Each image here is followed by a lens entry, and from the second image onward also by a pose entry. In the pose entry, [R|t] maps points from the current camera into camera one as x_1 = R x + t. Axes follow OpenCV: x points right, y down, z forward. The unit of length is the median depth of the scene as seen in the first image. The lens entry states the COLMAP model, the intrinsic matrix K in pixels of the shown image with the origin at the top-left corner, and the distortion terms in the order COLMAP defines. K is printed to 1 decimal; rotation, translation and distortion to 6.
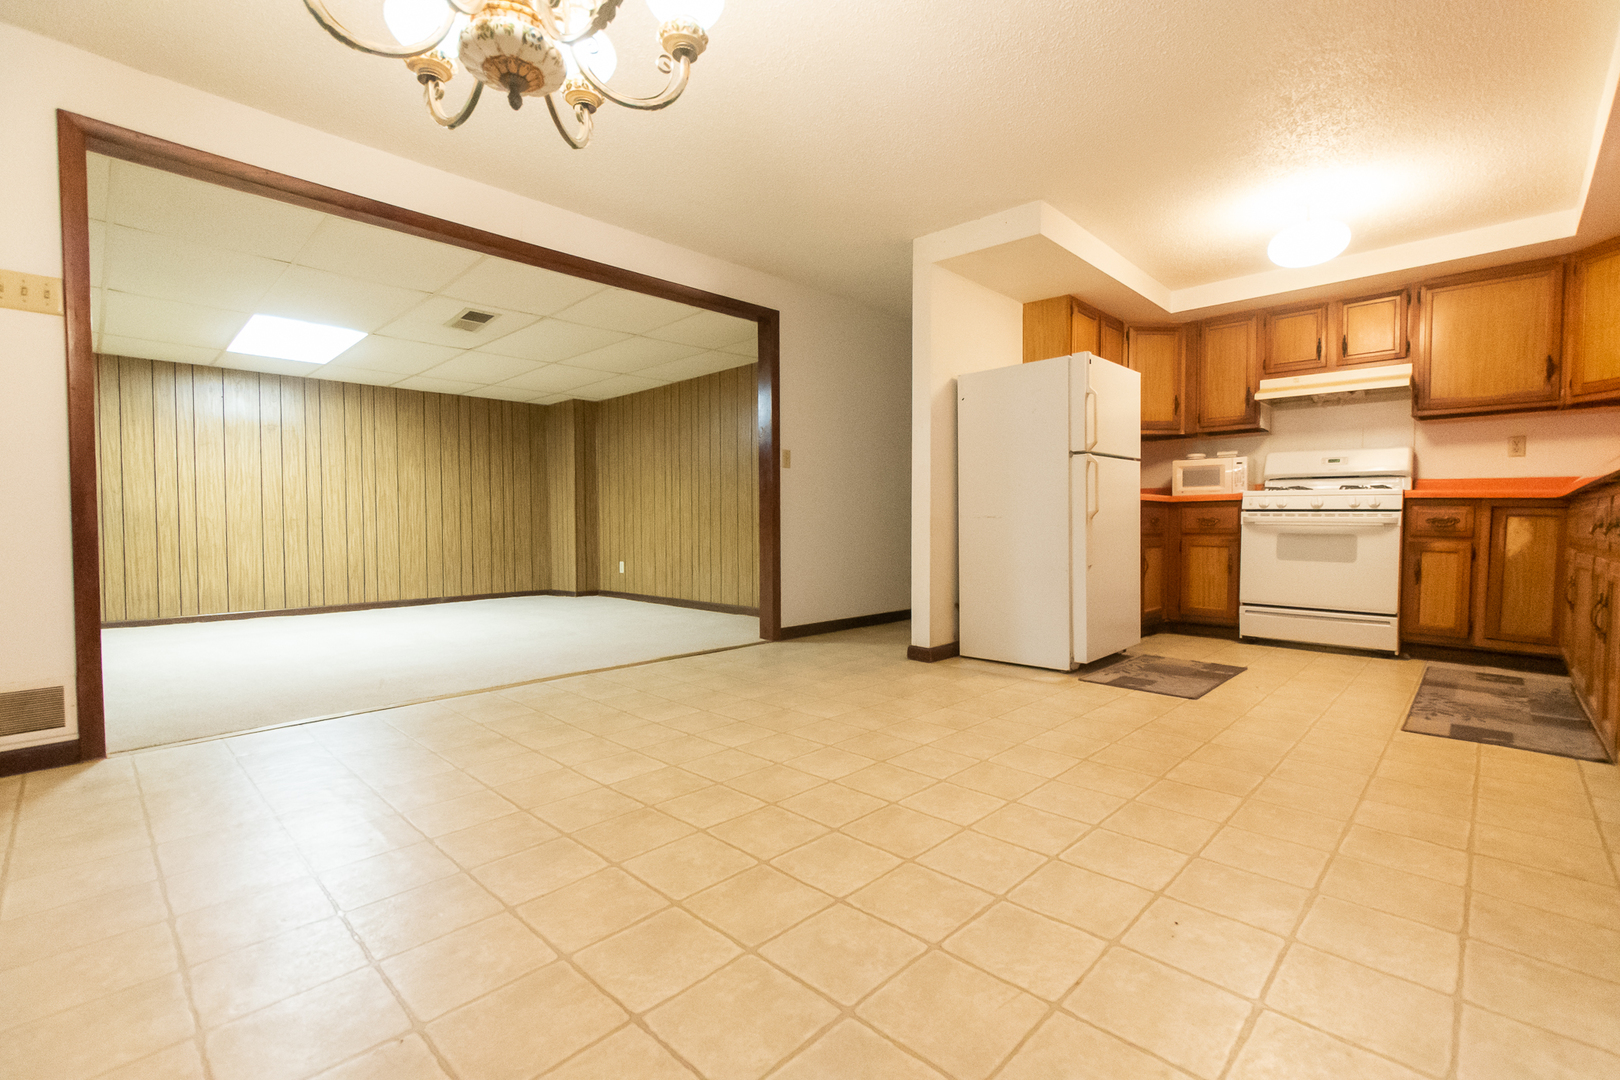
lens RADIAL K [[717.0, 0, 833.6], [0, 717.0, 552.6], [0, 0, 1]] dist [-0.004329, 0.001832]
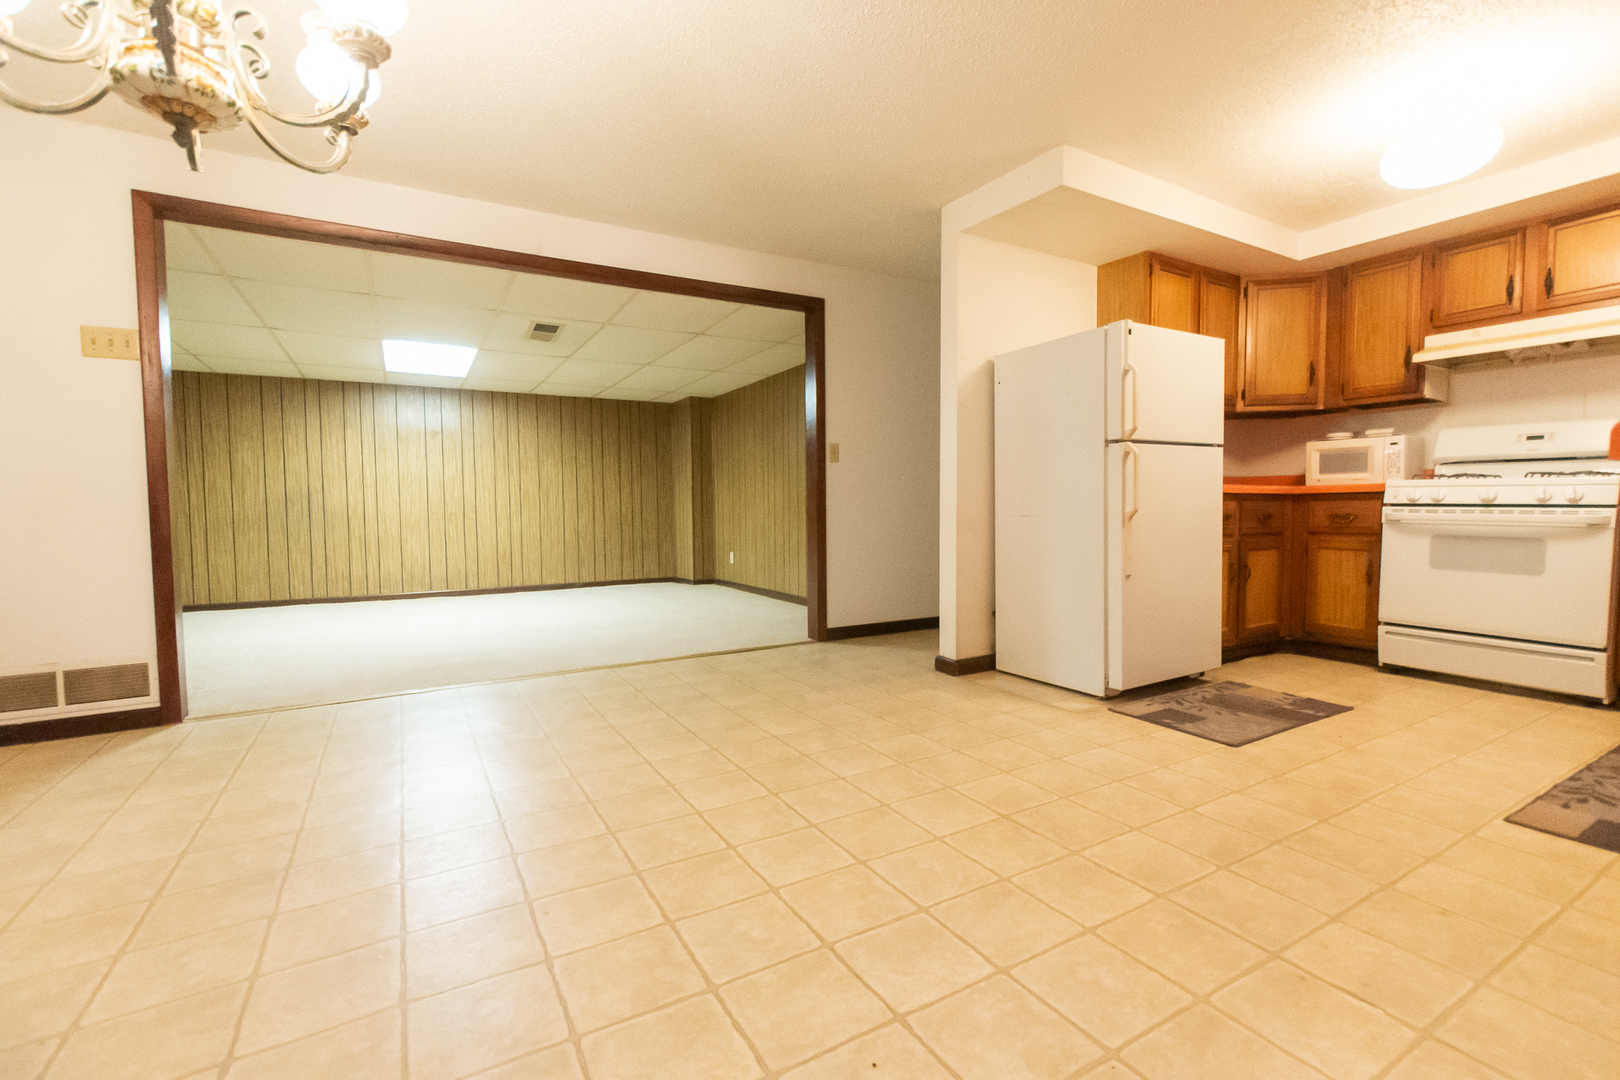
lens RADIAL K [[717.0, 0, 837.2], [0, 717.0, 550.9], [0, 0, 1]] dist [-0.004329, 0.001832]
pose [[0.961764, 0.012998, -0.273571, 0.220301], [-0.006906, 0.999707, 0.023218, -0.023592], [0.273792, -0.020441, 0.961572, 0.081114]]
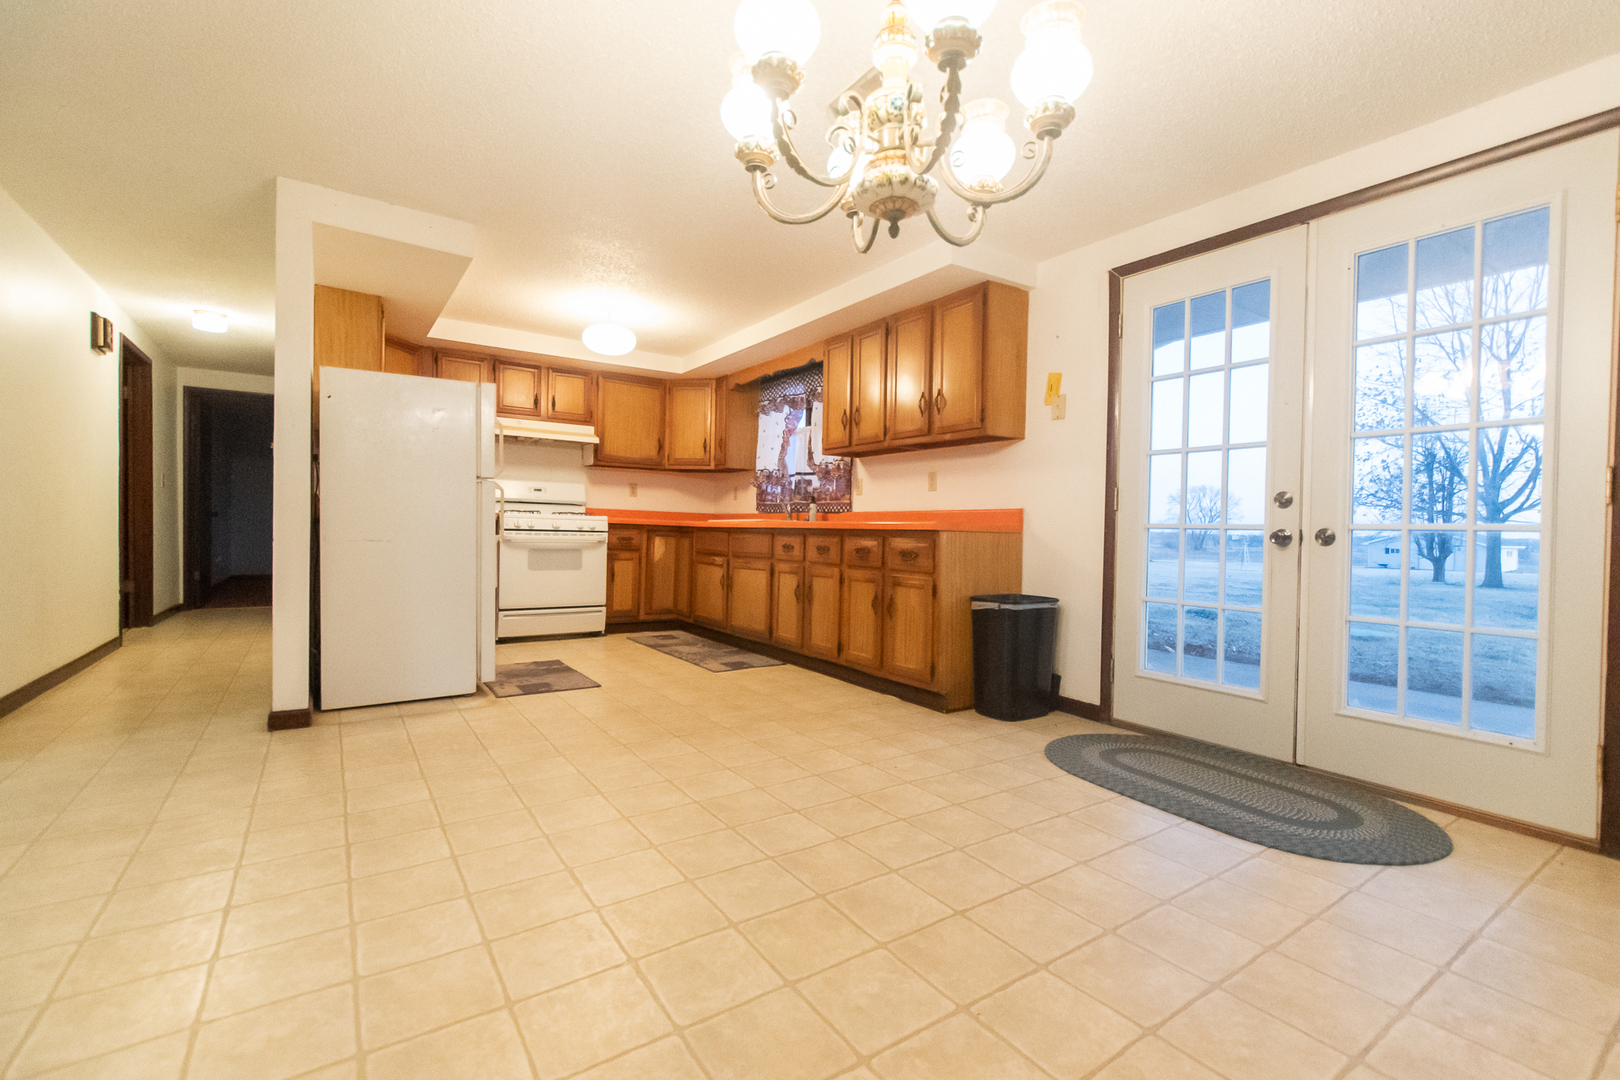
lens RADIAL K [[717.0, 0, 835.0], [0, 717.0, 540.7], [0, 0, 1]] dist [-0.004329, 0.001832]
pose [[0.192255, -0.013363, 0.981254, -0.491275], [0.025096, 0.999647, 0.008696, -0.039619], [-0.981024, 0.022954, 0.192523, 0.261777]]
